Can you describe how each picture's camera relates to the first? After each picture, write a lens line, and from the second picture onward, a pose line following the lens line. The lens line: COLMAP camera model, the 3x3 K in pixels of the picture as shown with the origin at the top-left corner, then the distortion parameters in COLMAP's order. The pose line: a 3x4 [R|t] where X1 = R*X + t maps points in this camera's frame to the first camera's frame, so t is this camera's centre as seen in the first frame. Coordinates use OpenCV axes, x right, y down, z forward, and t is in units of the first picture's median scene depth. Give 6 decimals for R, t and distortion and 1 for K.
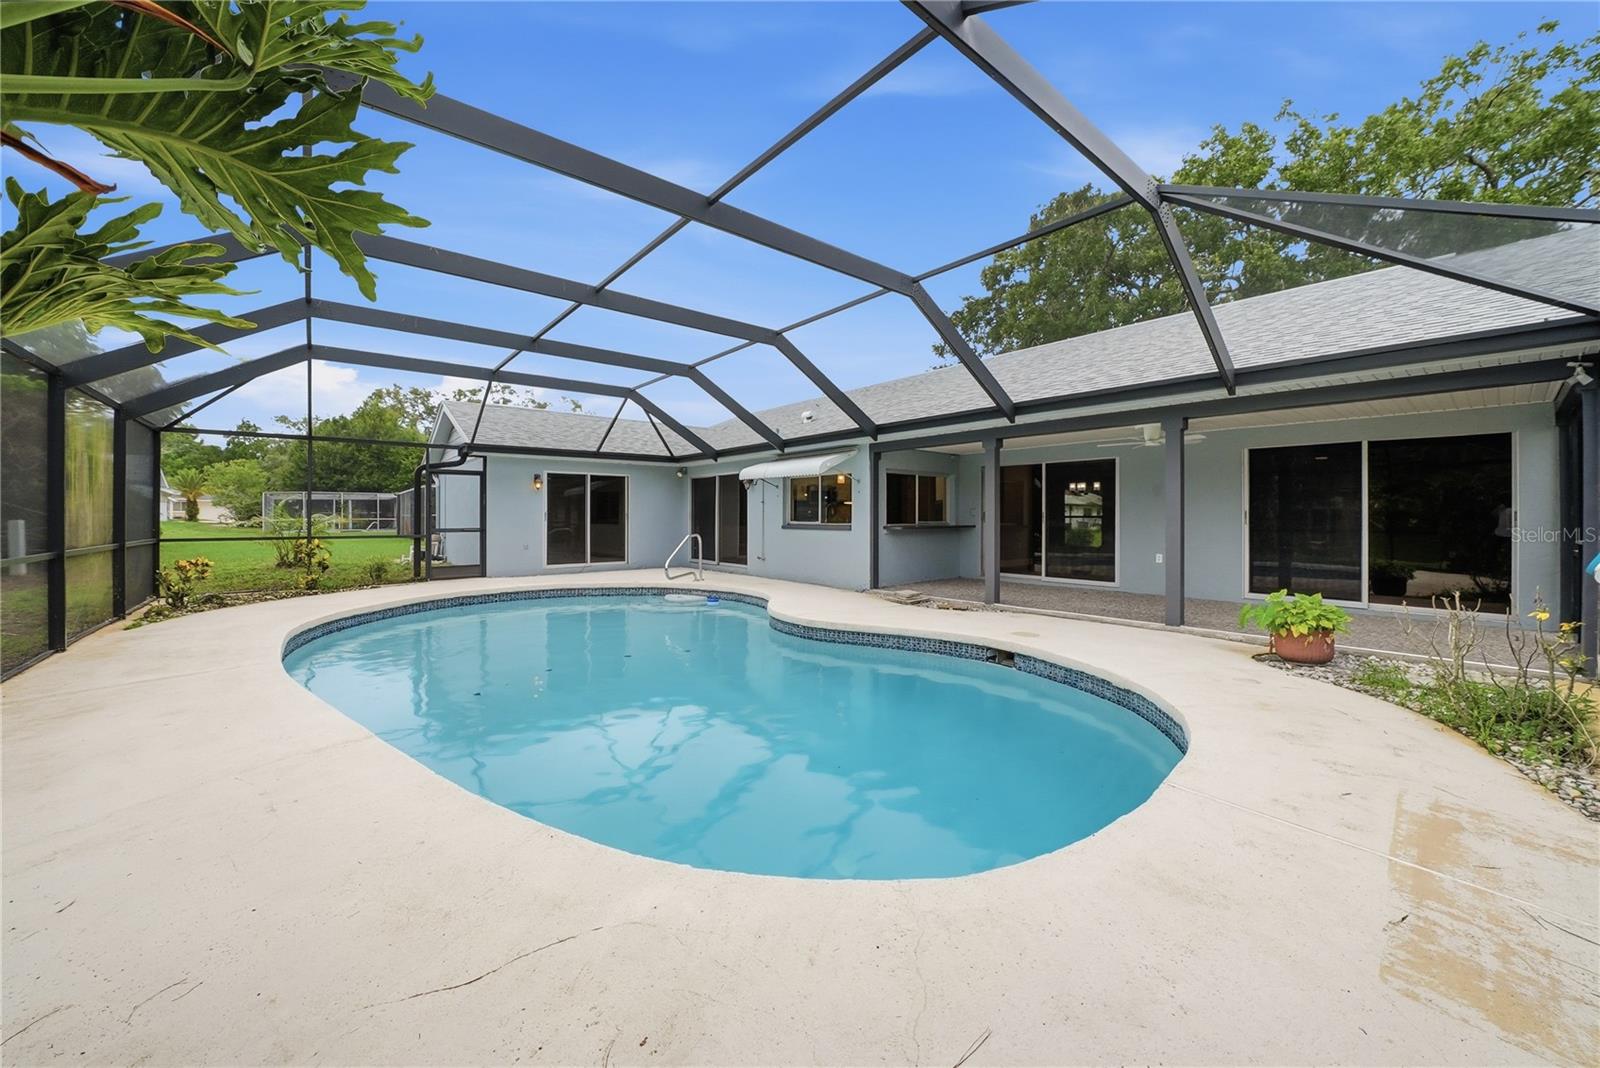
lens RADIAL K [[601.1, 0, 800.0], [0, 601.1, 534.0], [0, 0, 1]] dist [0.013976, -0.000038]
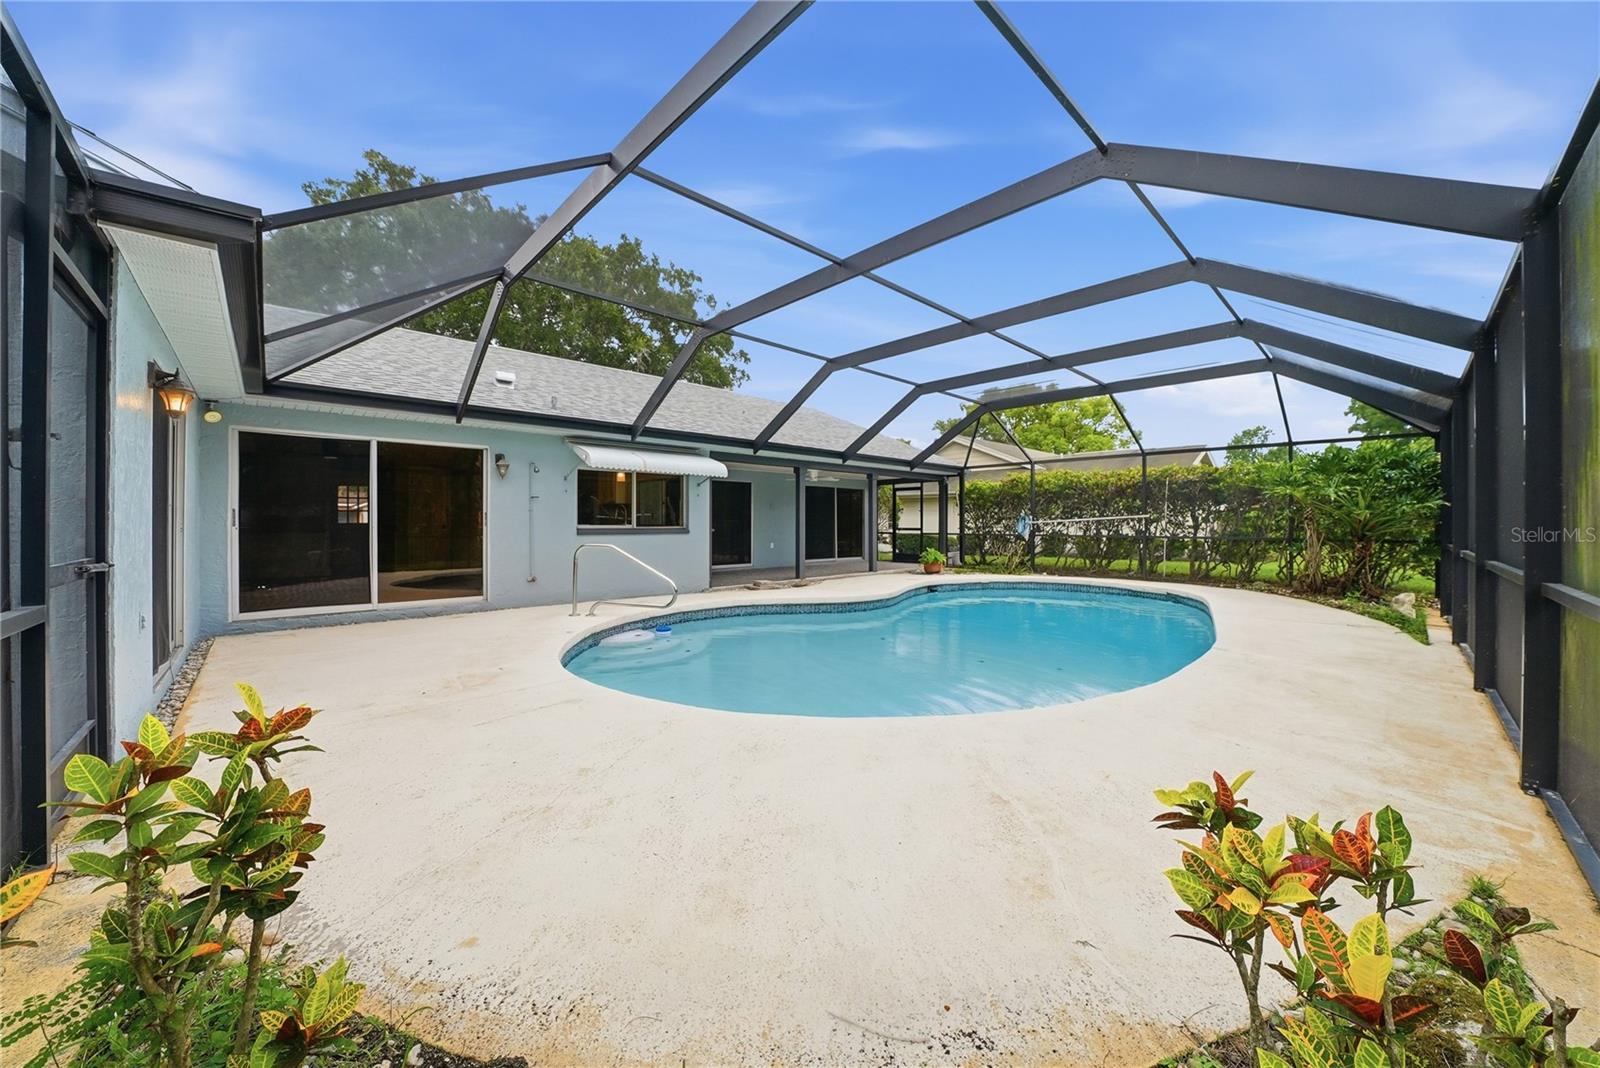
lens RADIAL K [[581.4, 0, 802.1], [0, 581.4, 524.4], [0, 0, 1]] dist [-0.000618, -0.000032]
pose [[-0.055582, -0.001418, 0.998453, -0.762236], [0.032473, 0.999467, 0.003227, -0.014639], [-0.997926, 0.032602, -0.055507, 0.746830]]
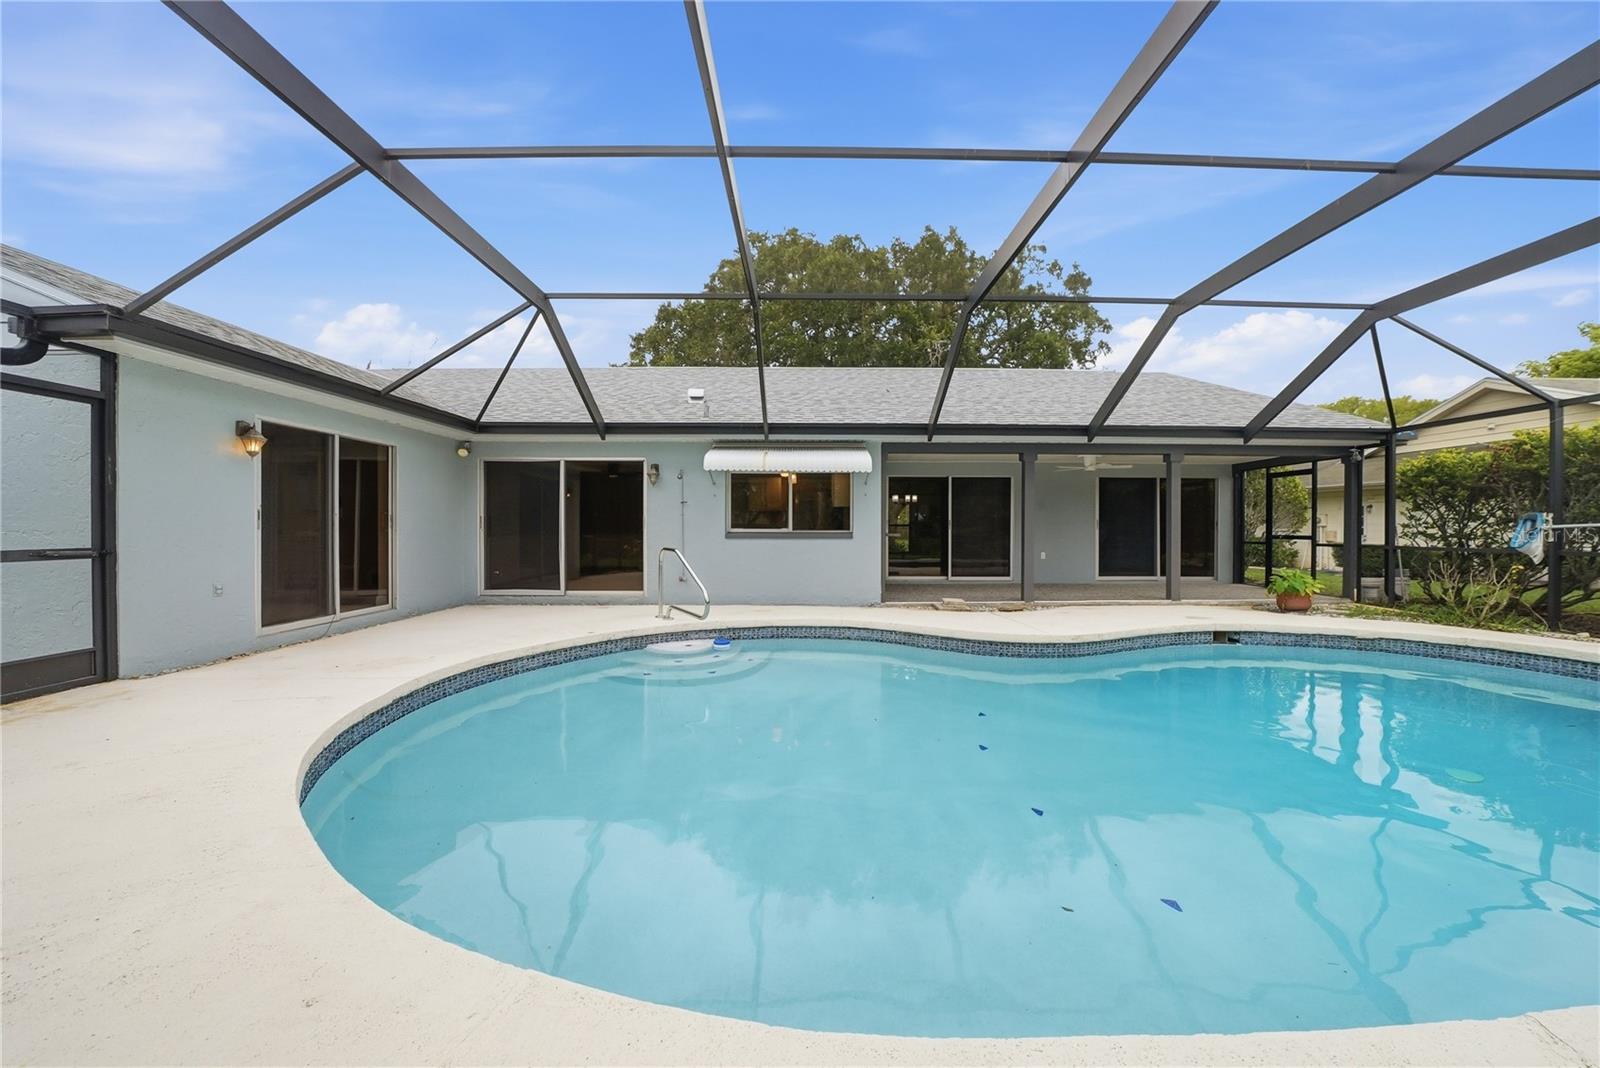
lens RADIAL K [[566.2, 0, 807.7], [0, 566.2, 538.7], [0, 0, 1]] dist [-0.015416, -0.000063]
pose [[0.631710, -0.014611, 0.775067, -0.515203], [0.023432, 0.999725, -0.000252, -0.005345], [-0.774851, 0.018321, 0.631879, 0.457392]]
